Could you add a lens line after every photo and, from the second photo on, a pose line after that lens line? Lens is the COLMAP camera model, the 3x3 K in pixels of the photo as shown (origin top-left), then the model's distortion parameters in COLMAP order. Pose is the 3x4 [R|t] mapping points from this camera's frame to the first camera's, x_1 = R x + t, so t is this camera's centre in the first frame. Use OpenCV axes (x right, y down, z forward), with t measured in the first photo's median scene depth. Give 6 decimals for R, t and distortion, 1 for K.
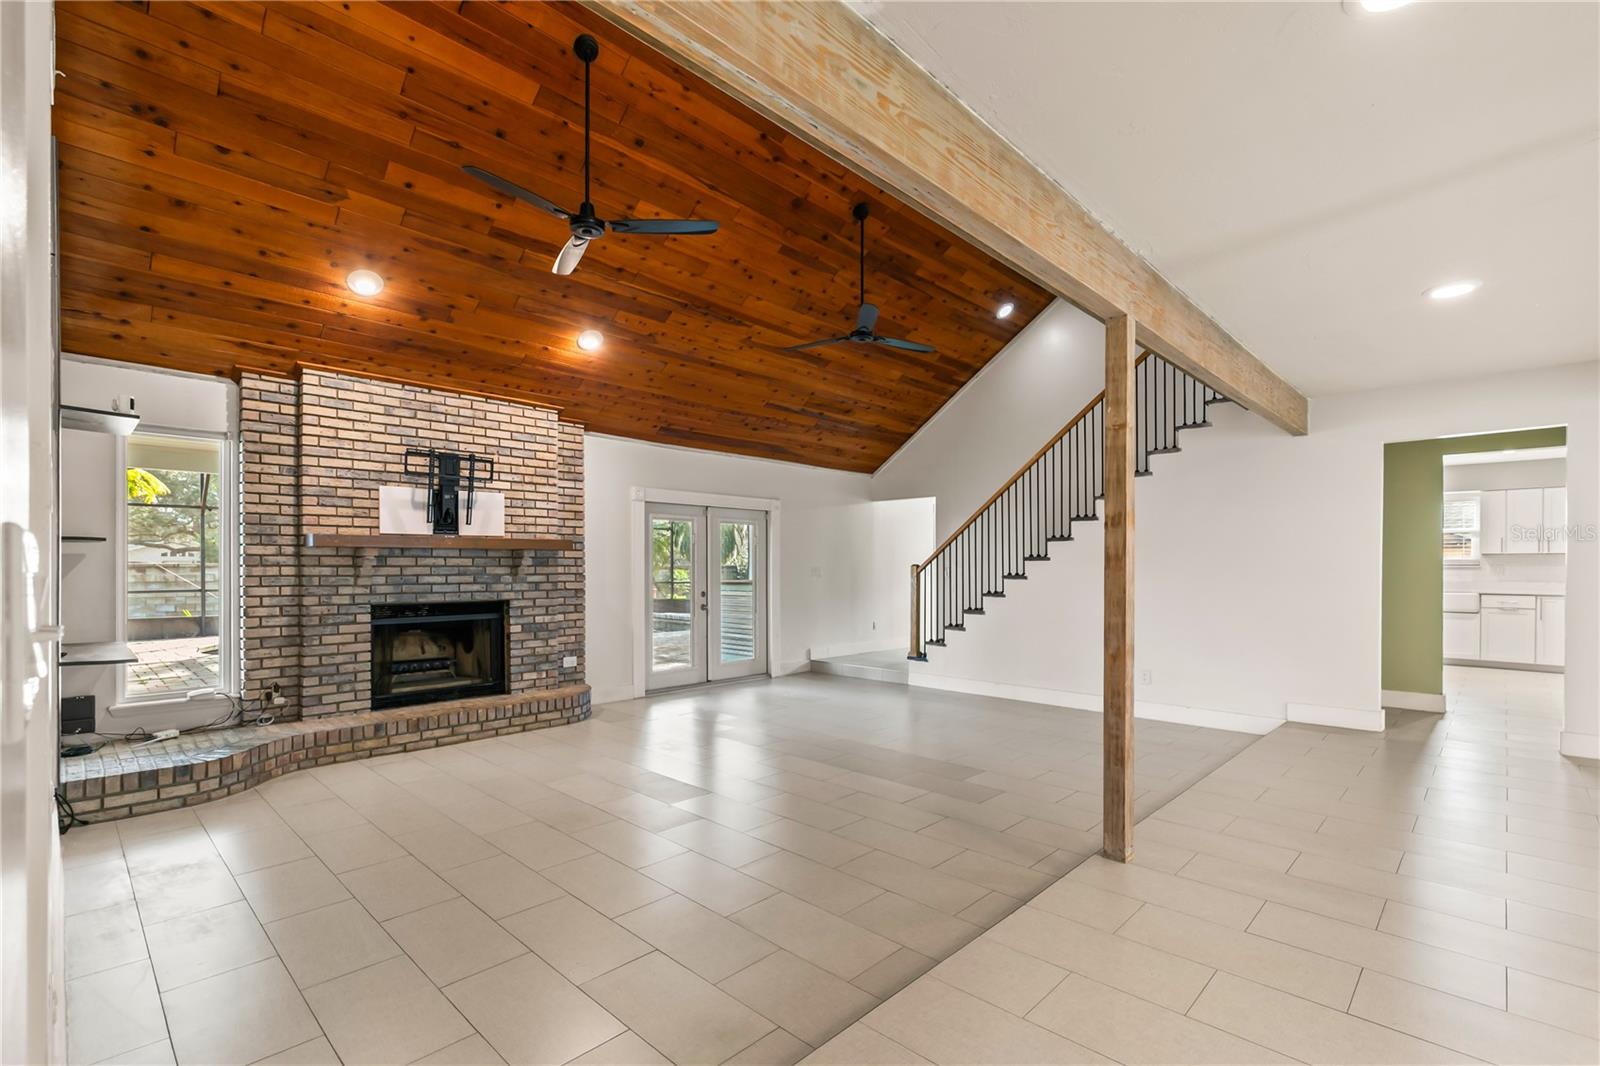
lens RADIAL K [[713.8, 0, 818.5], [0, 713.8, 566.4], [0, 0, 1]] dist [0.001640, 0.001237]
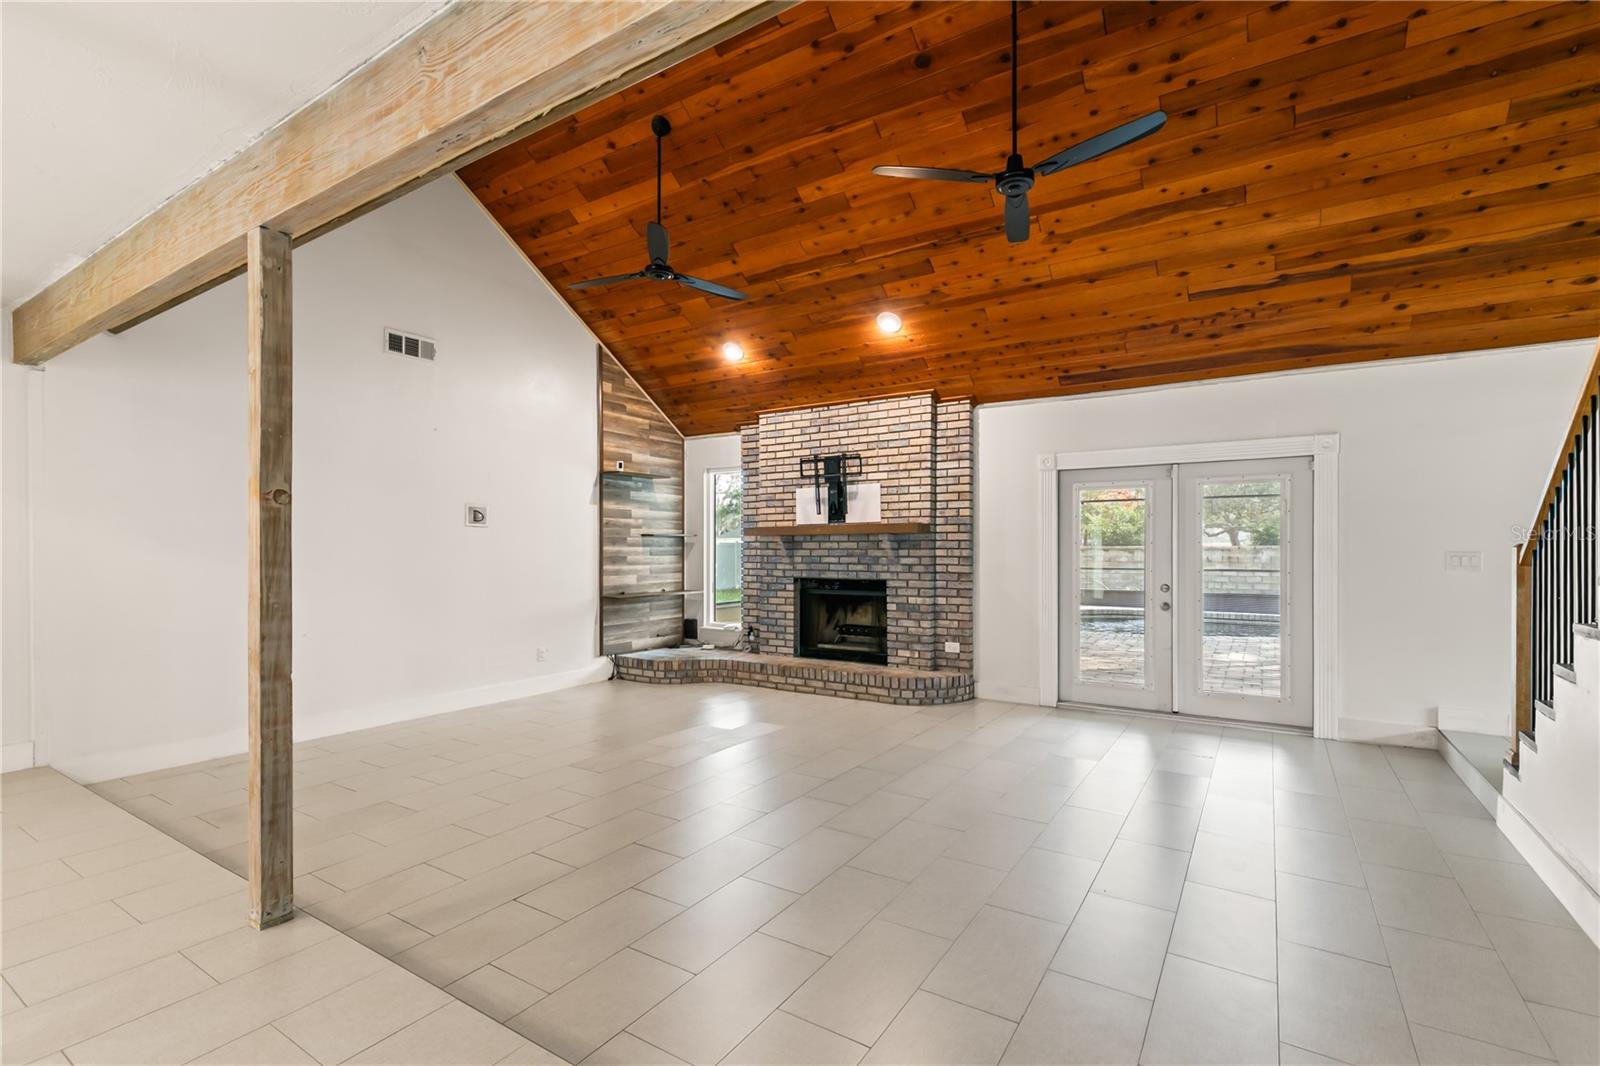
lens RADIAL K [[713.8, 0, 814.5], [0, 713.8, 547.0], [0, 0, 1]] dist [0.001640, 0.001237]
pose [[0.197020, -0.002328, -0.980397, 0.685881], [0.001021, 0.999997, -0.002169, -0.001329], [0.980399, -0.000574, 0.197022, 0.754472]]
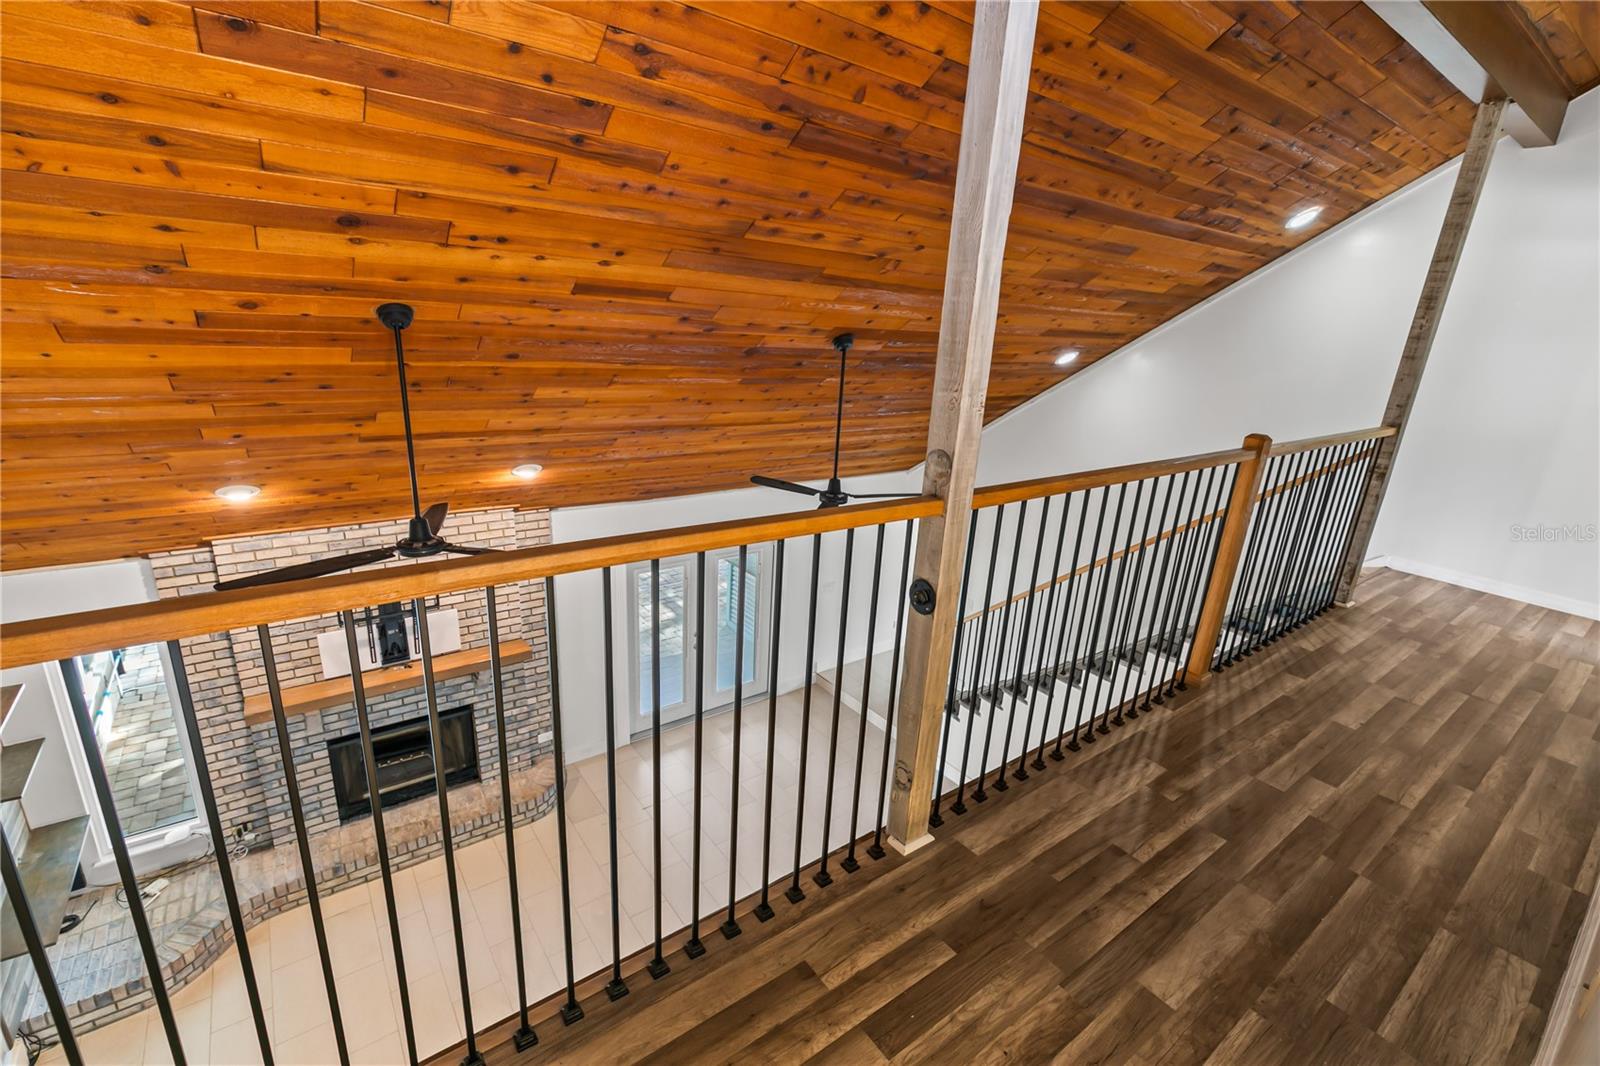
lens RADIAL K [[713.8, 0, 826.4], [0, 713.8, 538.5], [0, 0, 1]] dist [0.001640, 0.001237]
pose [[0.985820, 0.106047, -0.130047, 0.178390], [-0.063066, 0.952324, 0.298500, -0.560451], [0.155502, -0.286066, 0.945508, 0.220627]]
